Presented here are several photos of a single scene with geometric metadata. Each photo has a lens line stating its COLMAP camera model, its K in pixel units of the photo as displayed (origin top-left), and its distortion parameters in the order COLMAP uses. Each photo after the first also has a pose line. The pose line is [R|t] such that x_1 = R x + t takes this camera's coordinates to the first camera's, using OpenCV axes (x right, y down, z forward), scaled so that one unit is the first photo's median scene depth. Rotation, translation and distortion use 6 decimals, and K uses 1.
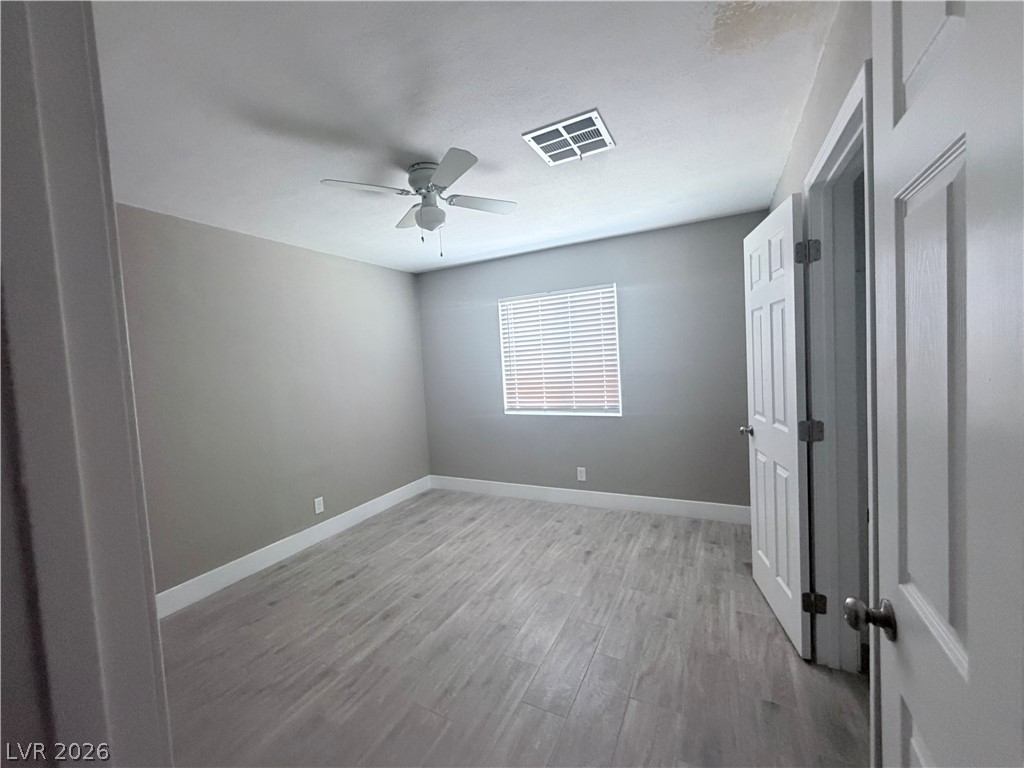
lens RADIAL K [[408.4, 0, 508.2], [0, 408.4, 384.0], [0, 0, 1]] dist [0.000592, 0.000148]
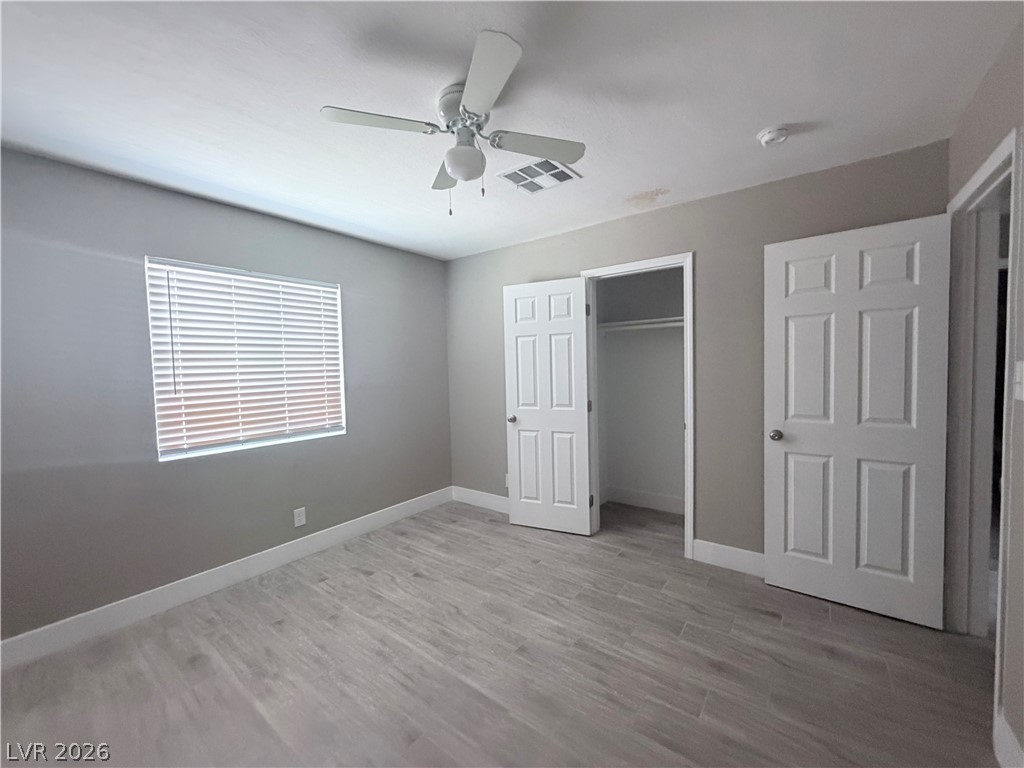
lens RADIAL K [[408.4, 0, 508.2], [0, 408.4, 384.0], [0, 0, 1]] dist [0.000592, 0.000148]
pose [[0.184101, 0.005810, 0.982890, -0.603864], [0.068883, 0.997448, -0.018798, 0.013199], [-0.980491, 0.071165, 0.183231, 0.539334]]
